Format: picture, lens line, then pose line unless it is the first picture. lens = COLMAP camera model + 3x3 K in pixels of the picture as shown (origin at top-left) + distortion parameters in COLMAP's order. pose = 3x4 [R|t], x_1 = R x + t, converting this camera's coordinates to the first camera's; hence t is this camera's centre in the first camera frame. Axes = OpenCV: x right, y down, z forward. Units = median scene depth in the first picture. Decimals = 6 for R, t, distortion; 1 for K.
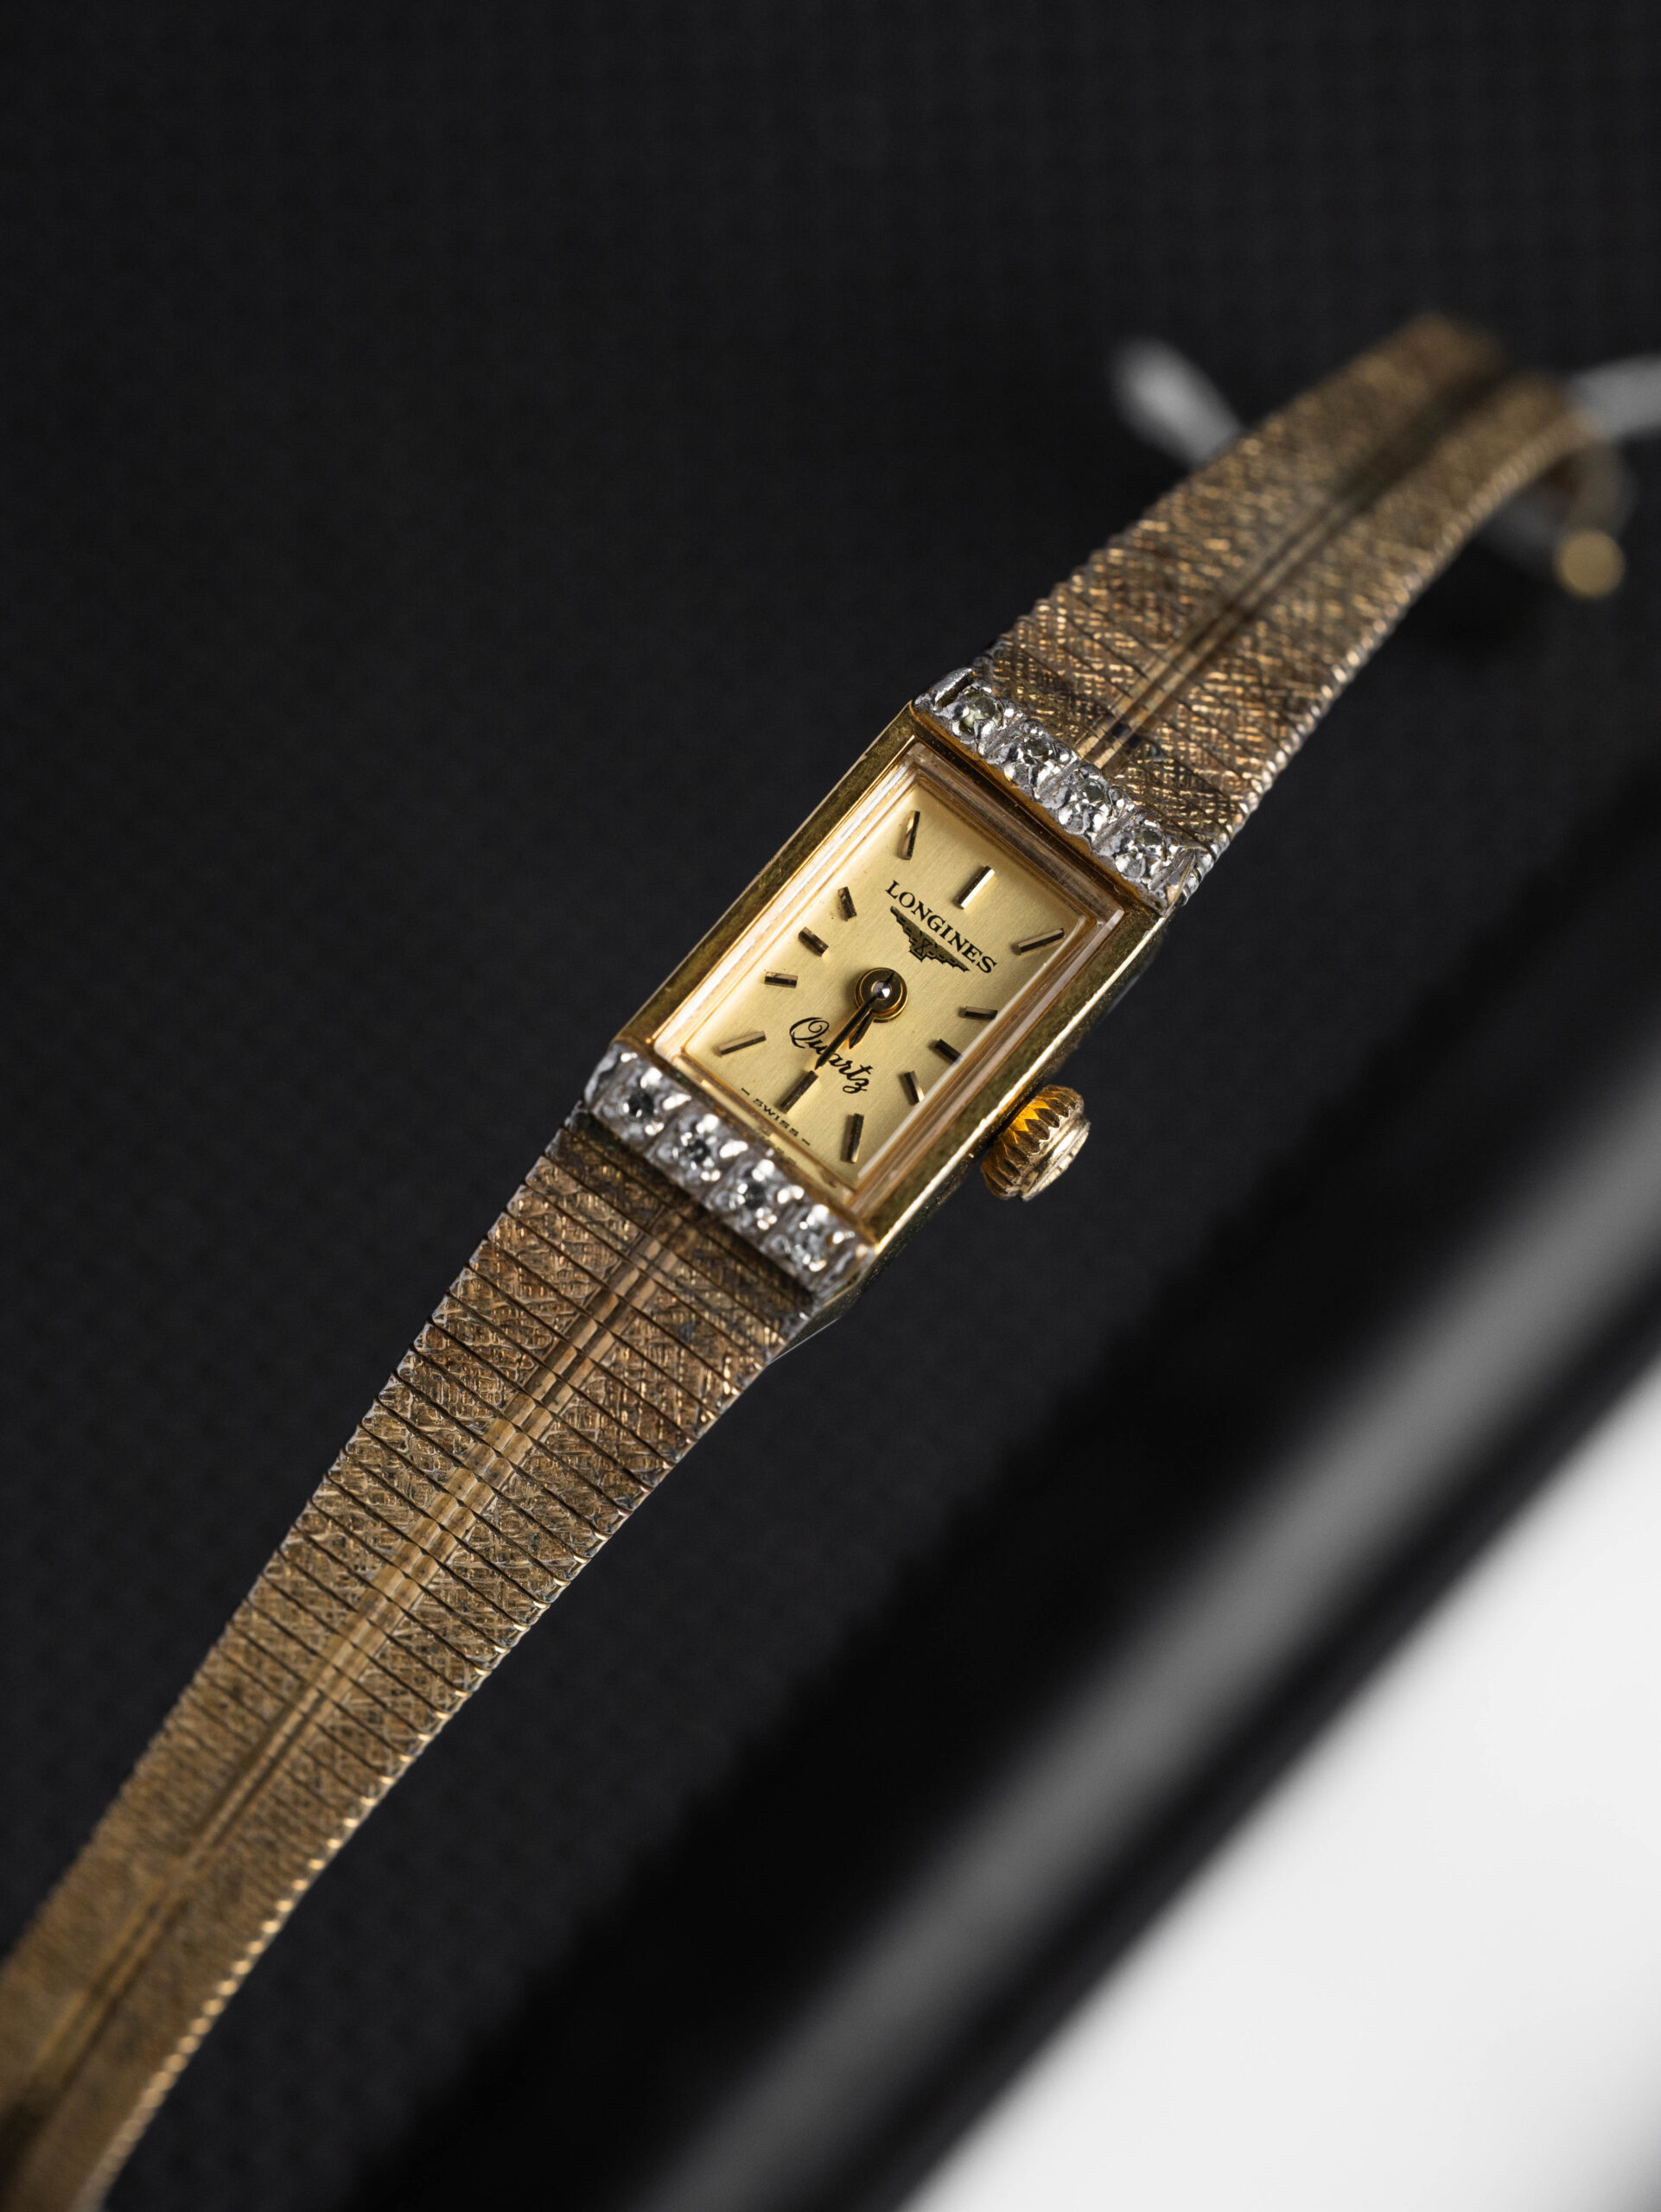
lens RADIAL K [[10997.4, 0, 831.0], [0, 10997.4, 1056.4], [0, 0, 1]] dist [2.638817, 2.231250]
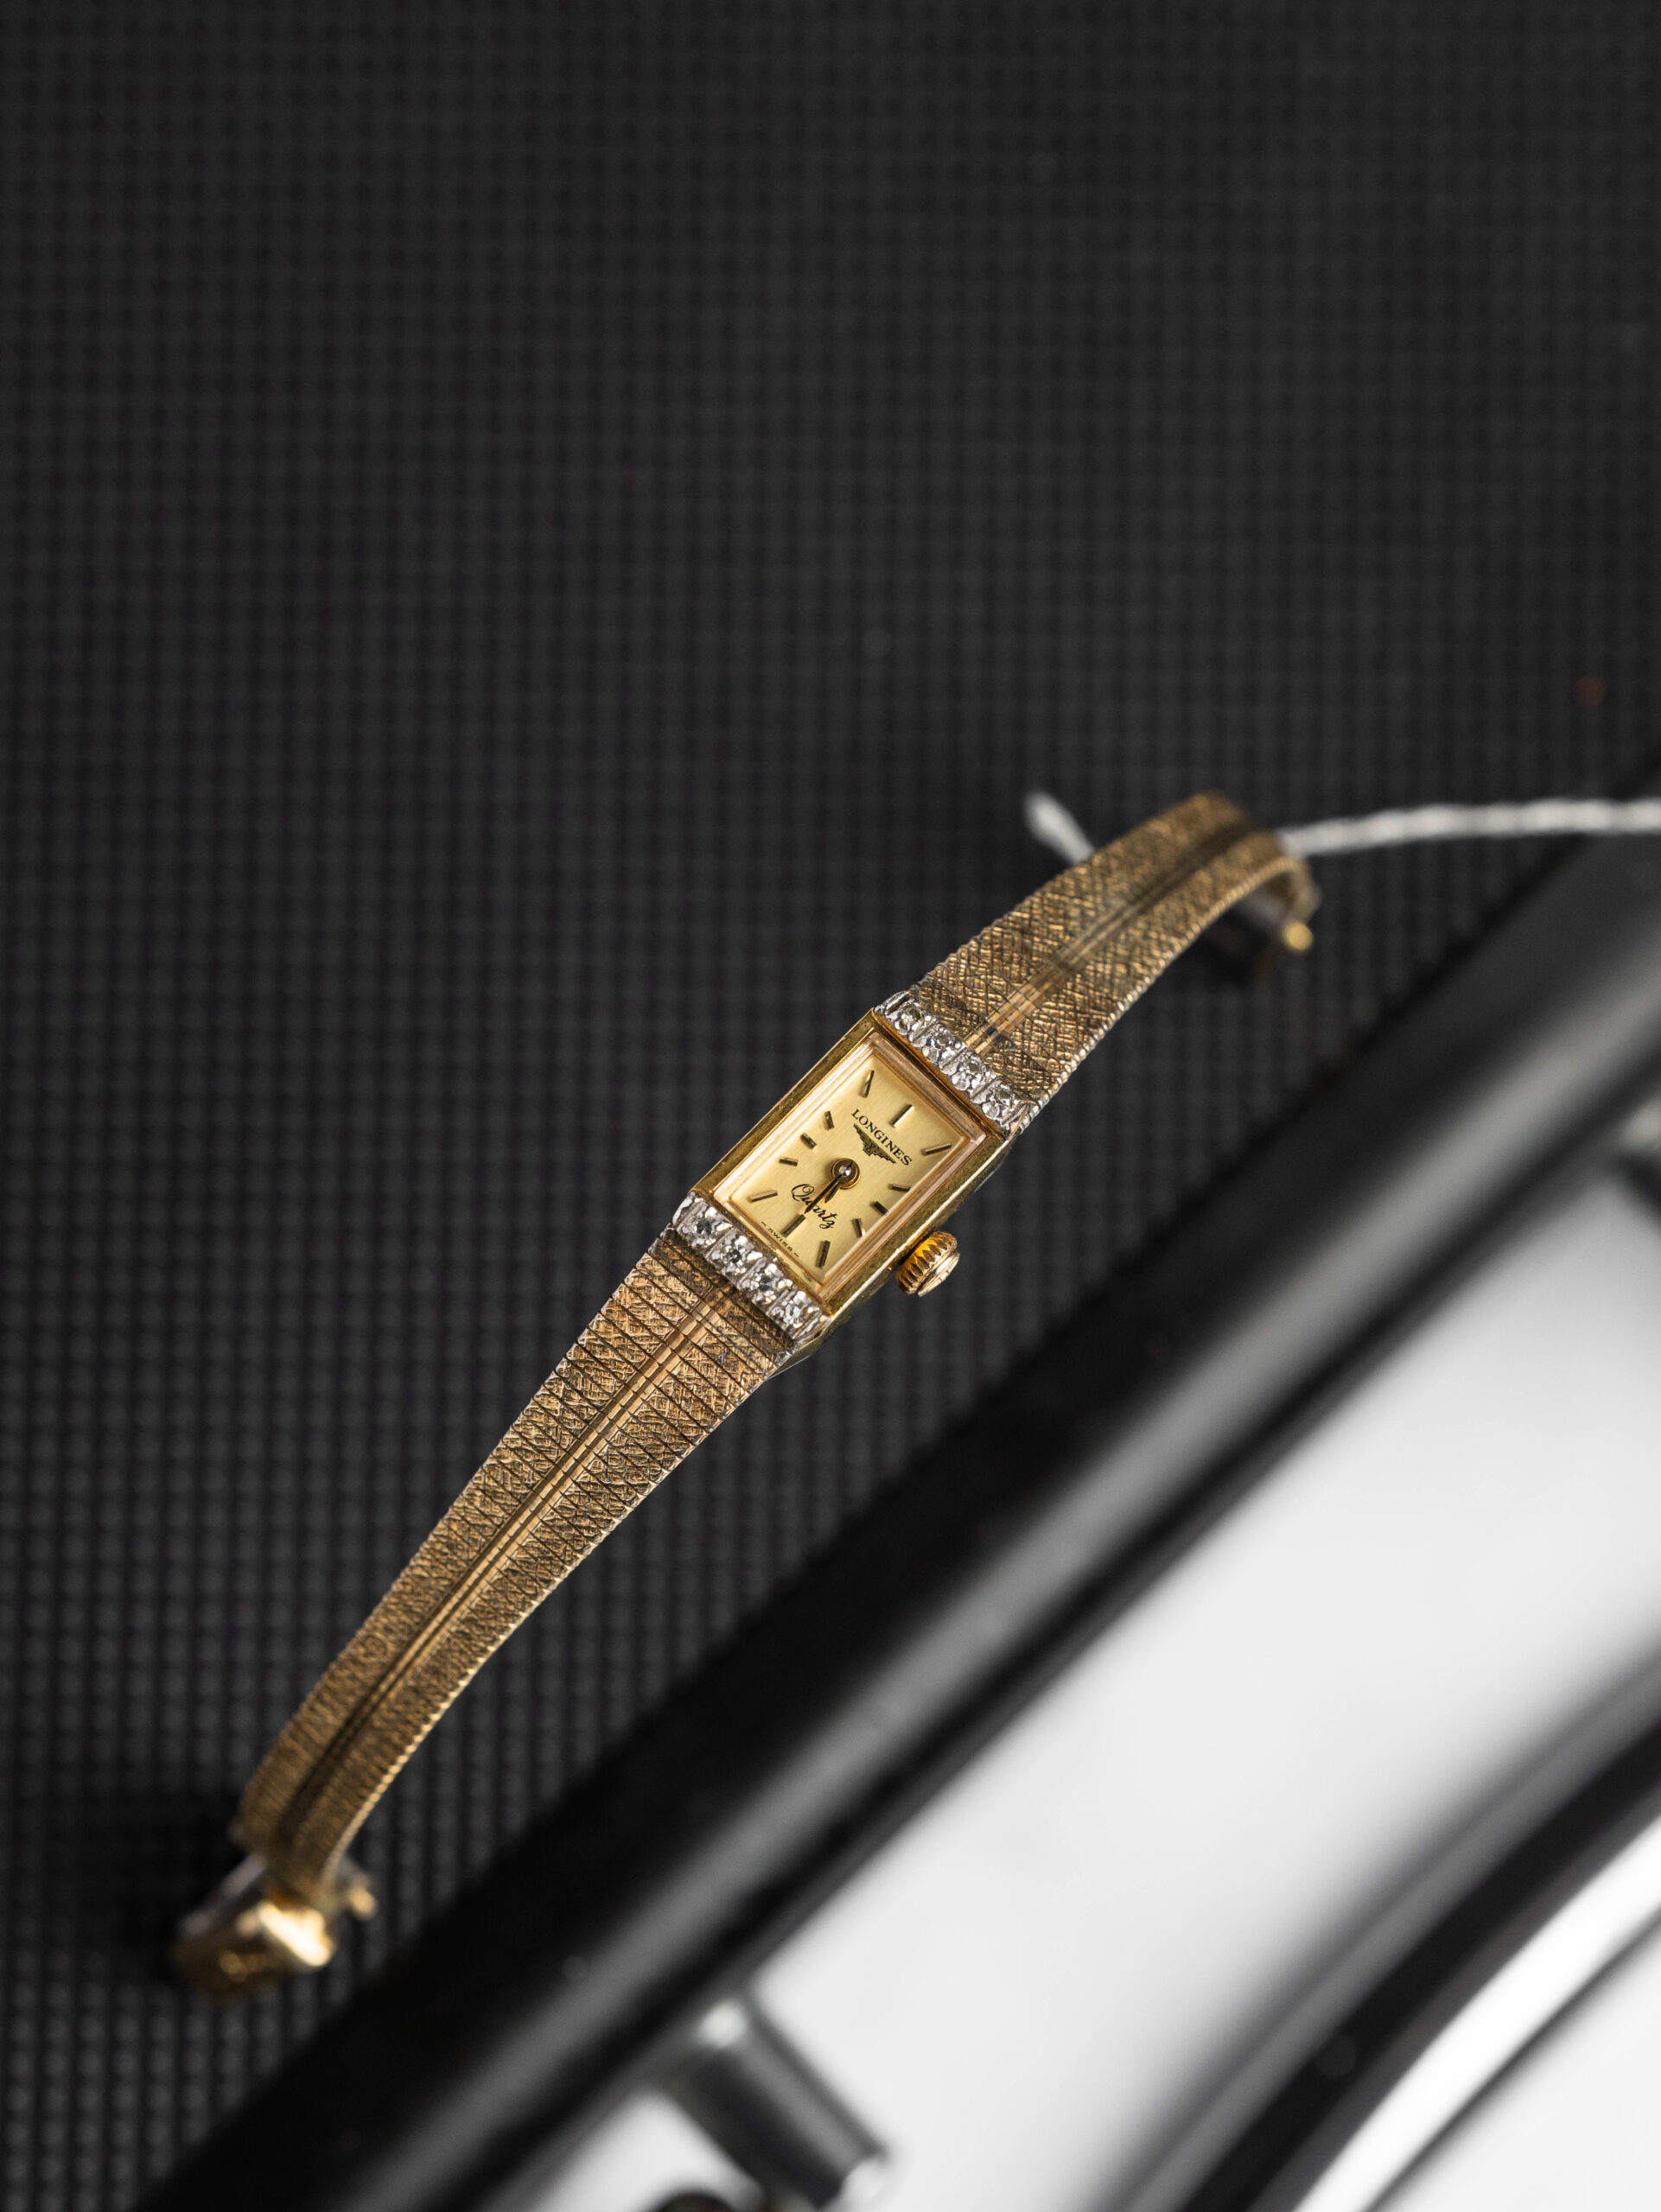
lens RADIAL K [[10997.4, 0, 831.0], [0, 10997.4, 1056.4], [0, 0, 1]] dist [2.638817, 2.231250]
pose [[0.997749, 0.066602, -0.007862, 0.014823], [-0.066662, 0.997746, -0.007746, -0.010481], [0.007328, 0.008253, 0.999939, -0.751833]]
